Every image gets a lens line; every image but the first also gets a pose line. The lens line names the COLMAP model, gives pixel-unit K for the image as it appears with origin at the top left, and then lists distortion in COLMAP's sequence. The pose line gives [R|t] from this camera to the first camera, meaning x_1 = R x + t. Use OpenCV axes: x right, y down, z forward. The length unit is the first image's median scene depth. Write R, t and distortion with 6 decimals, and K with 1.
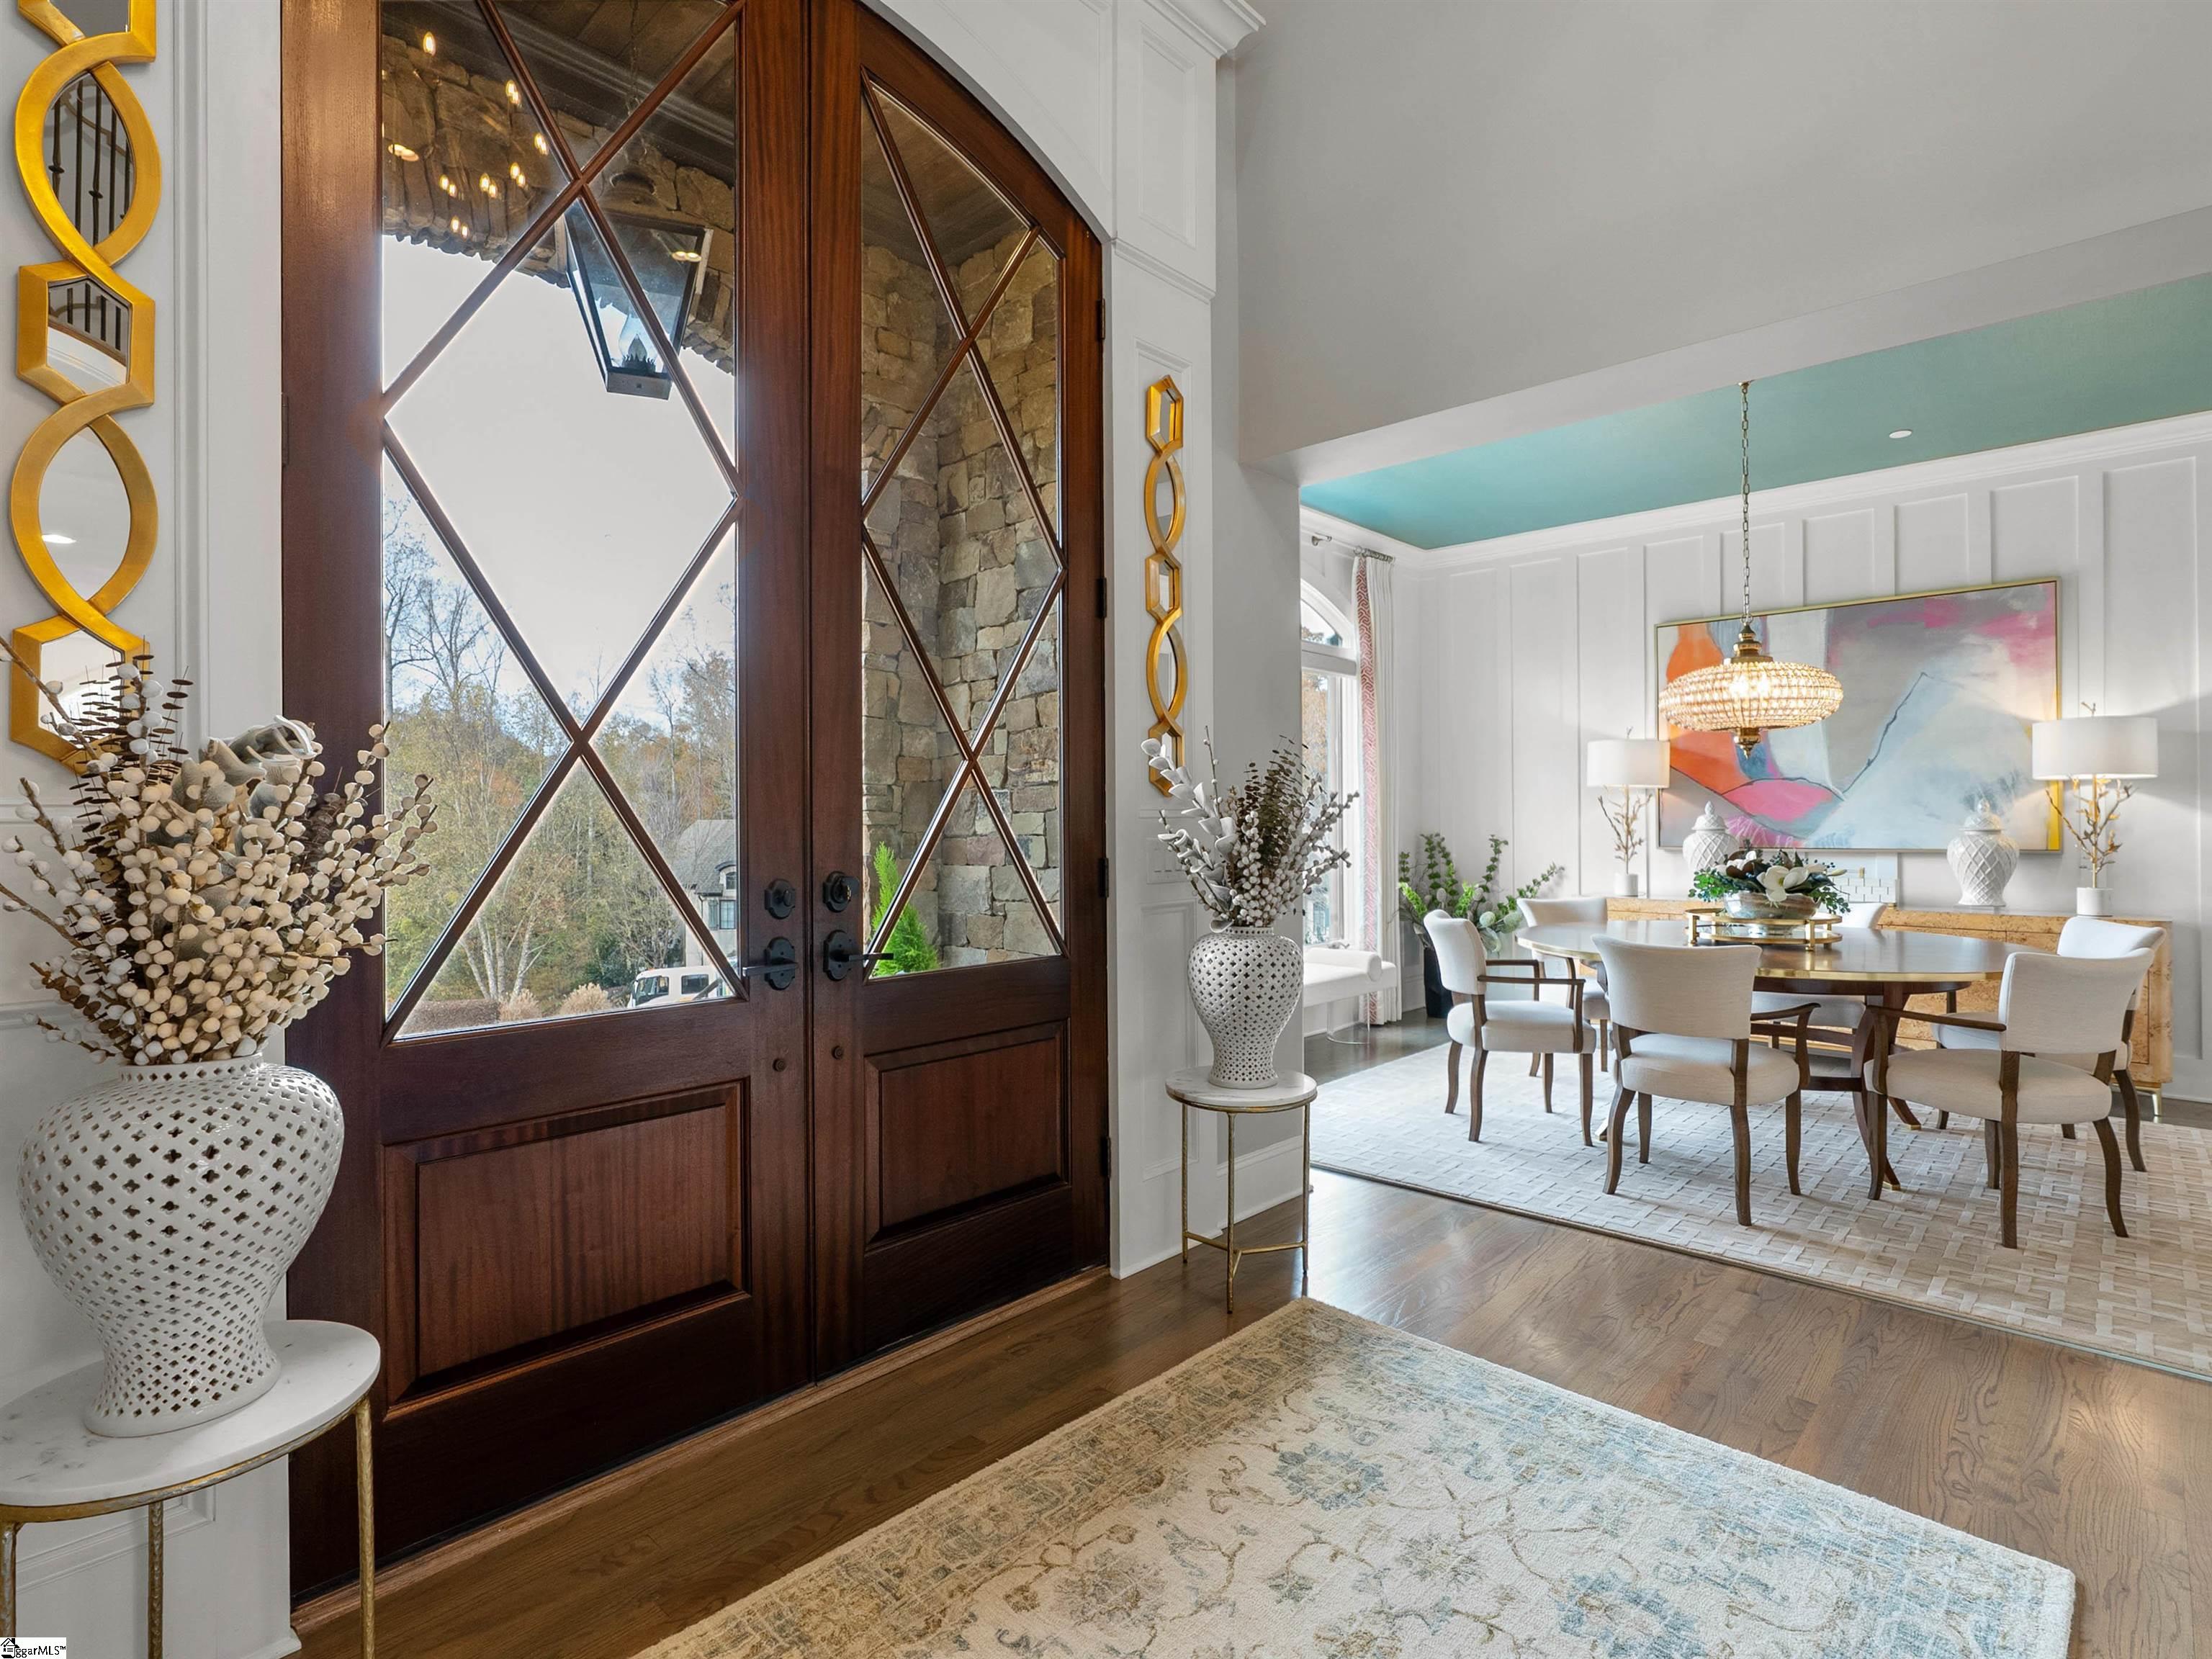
lens RADIAL K [[1123.2, 0, 1108.6], [0, 1123.2, 830.7], [0, 0, 1]] dist [-0.008827, 0.000003]
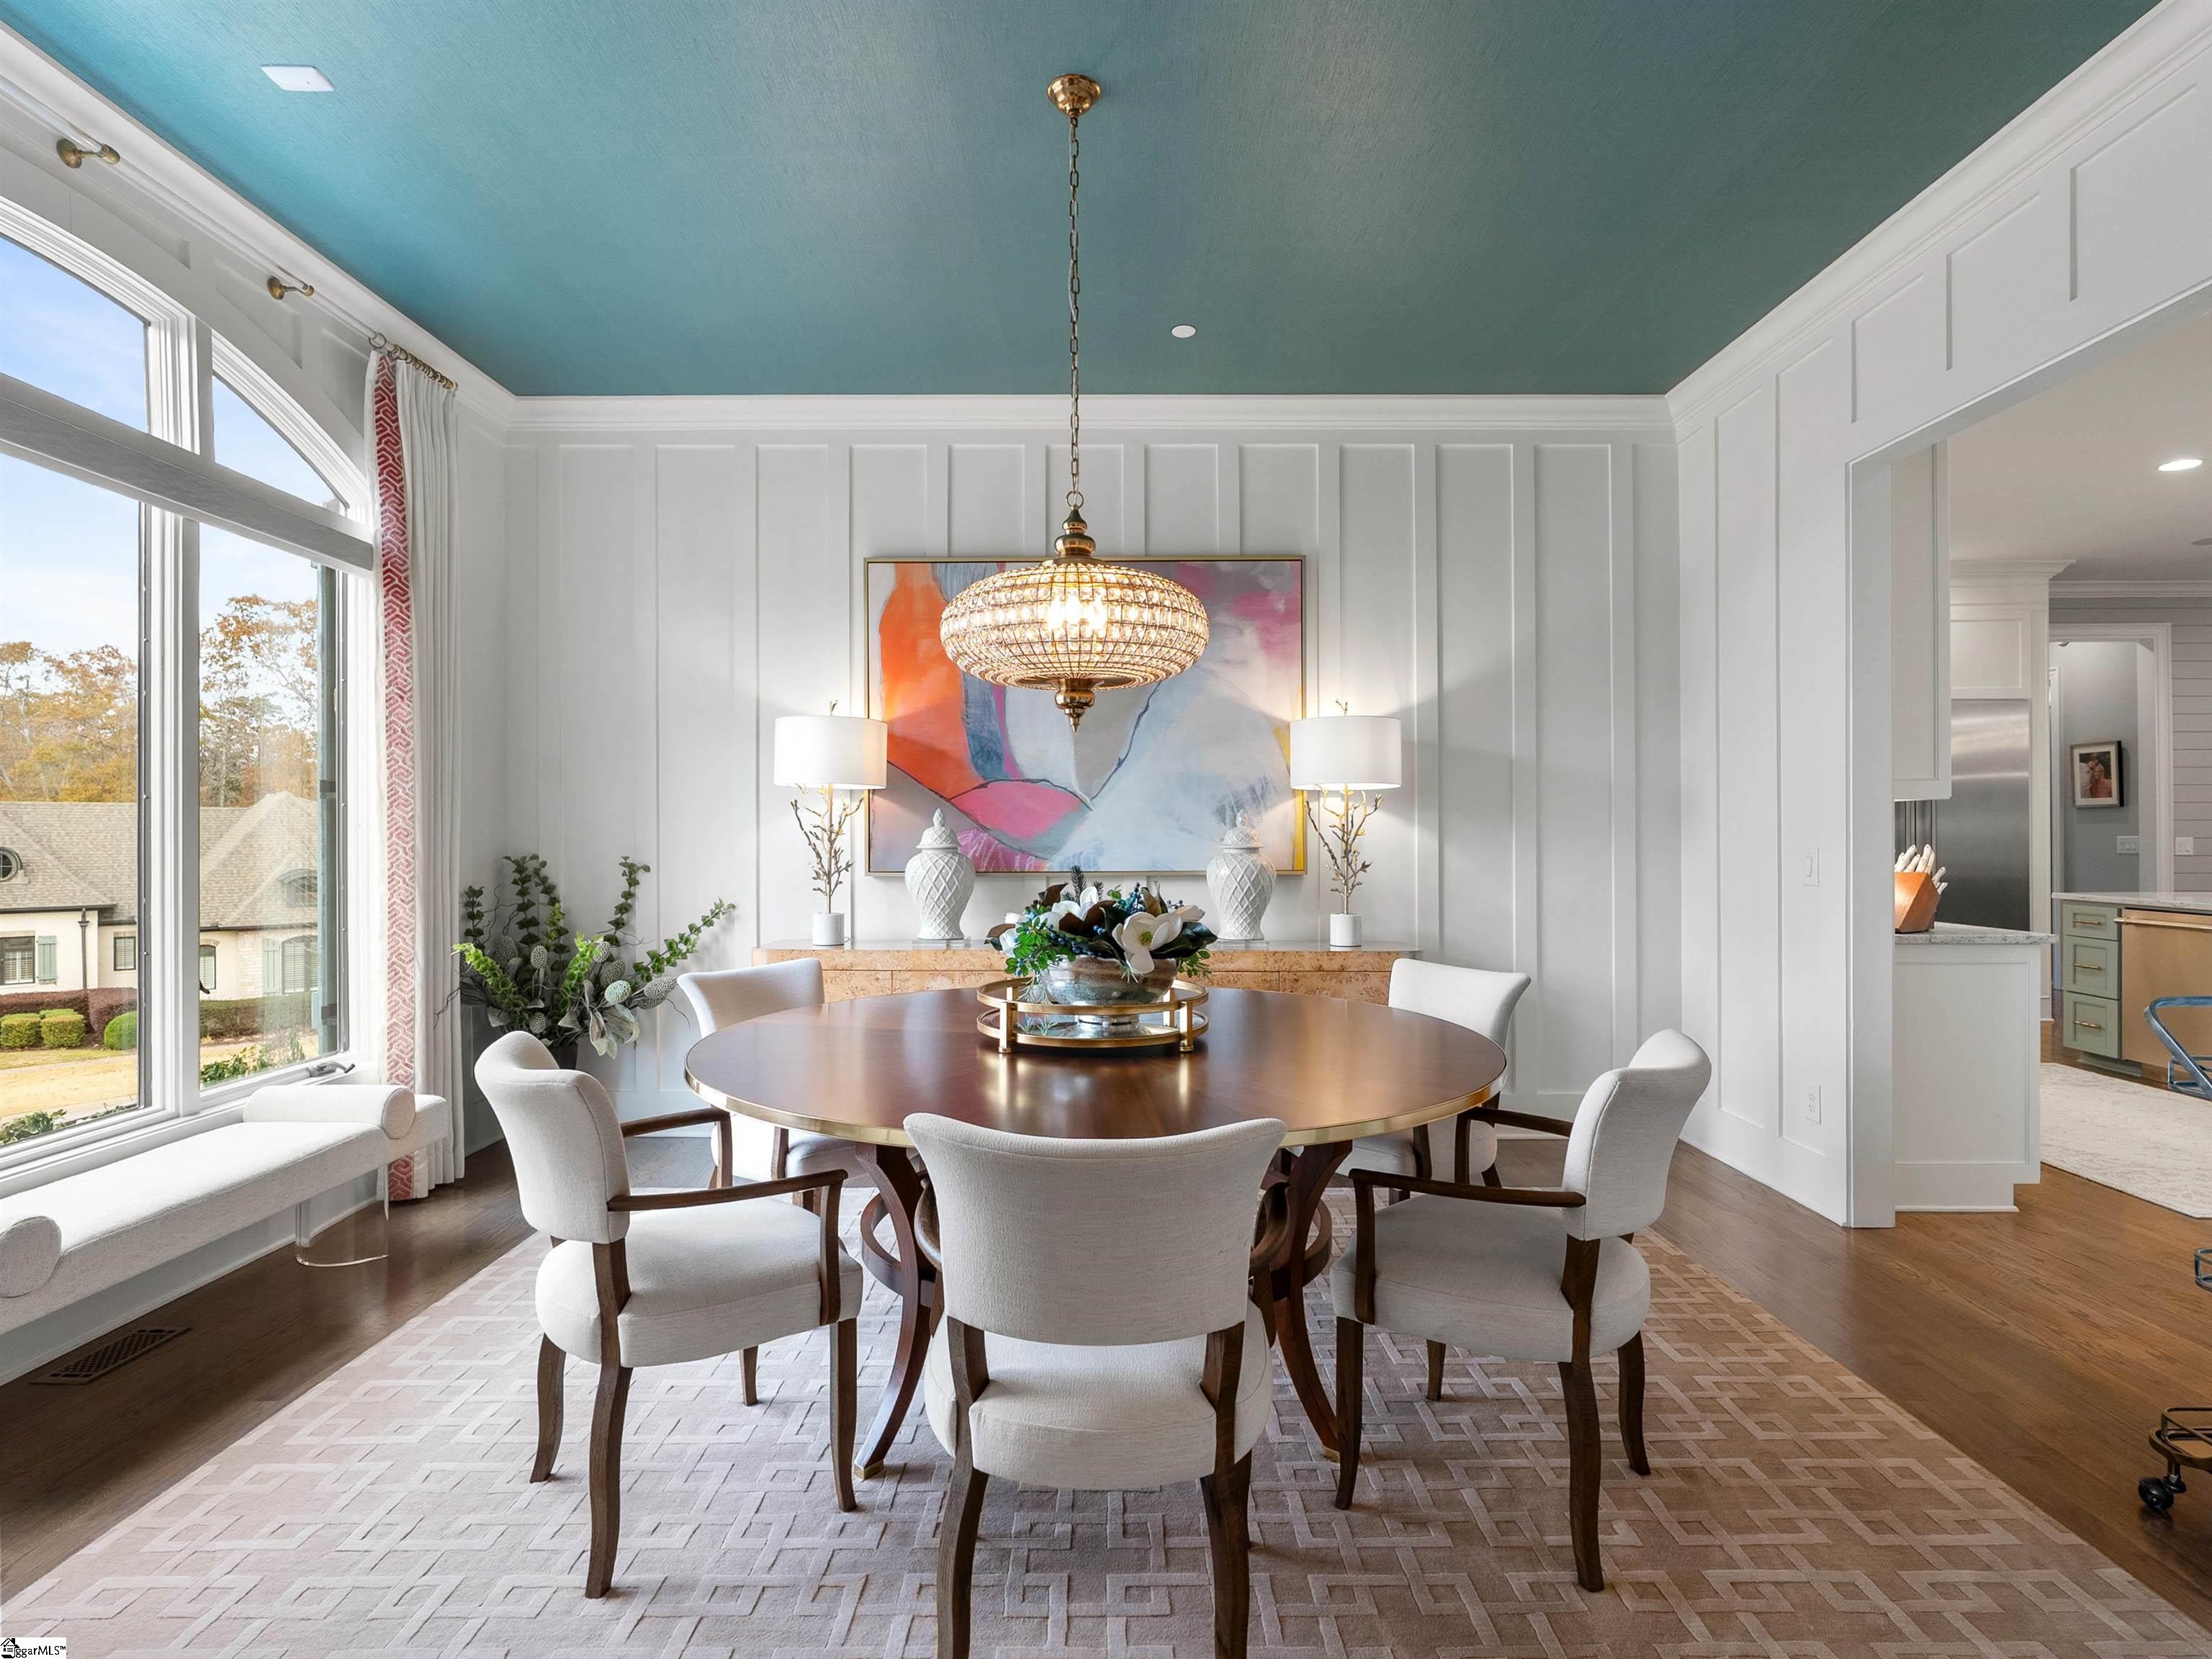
lens RADIAL K [[1123.2, 0, 1108.6], [0, 1123.2, 830.7], [0, 0, 1]] dist [-0.008827, 0.000003]
pose [[0.734309, 0.006325, 0.678786, 0.126546], [0.003225, 0.999913, -0.012806, -0.002517], [-0.678808, 0.011592, 0.734225, 0.393769]]
